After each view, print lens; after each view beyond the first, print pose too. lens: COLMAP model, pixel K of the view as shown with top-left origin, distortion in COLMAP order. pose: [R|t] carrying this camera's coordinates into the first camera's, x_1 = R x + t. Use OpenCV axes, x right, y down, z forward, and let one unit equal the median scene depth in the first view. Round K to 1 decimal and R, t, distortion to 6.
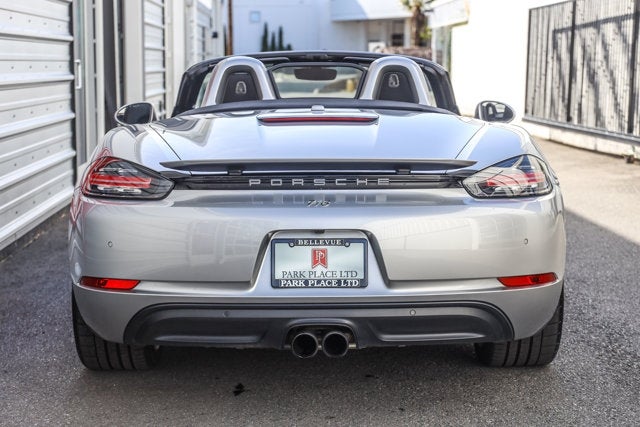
lens RADIAL K [[1247.2, 0, 320.0], [0, 1247.2, 213.5], [0, 0, 1]] dist [0.006503, 0.025835]
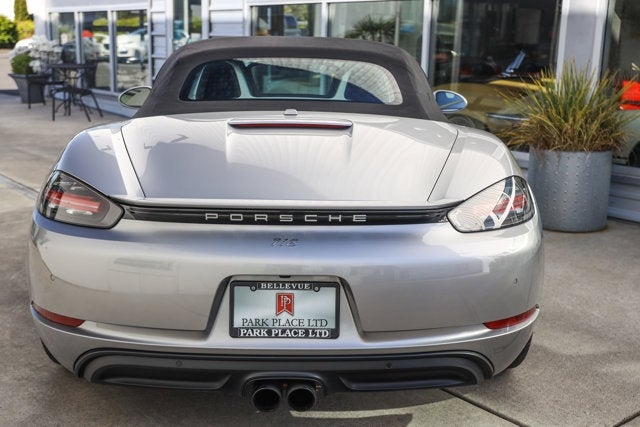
lens RADIAL K [[762.2, 0, 320.0], [0, 762.2, 213.5], [0, 0, 1]] dist [0.004278, 0.016085]
pose [[0.999612, 0.016941, 0.022122, 0.011396], [-0.019264, 0.993809, 0.109424, -0.086964], [-0.020131, -0.109807, 0.993749, 0.473314]]
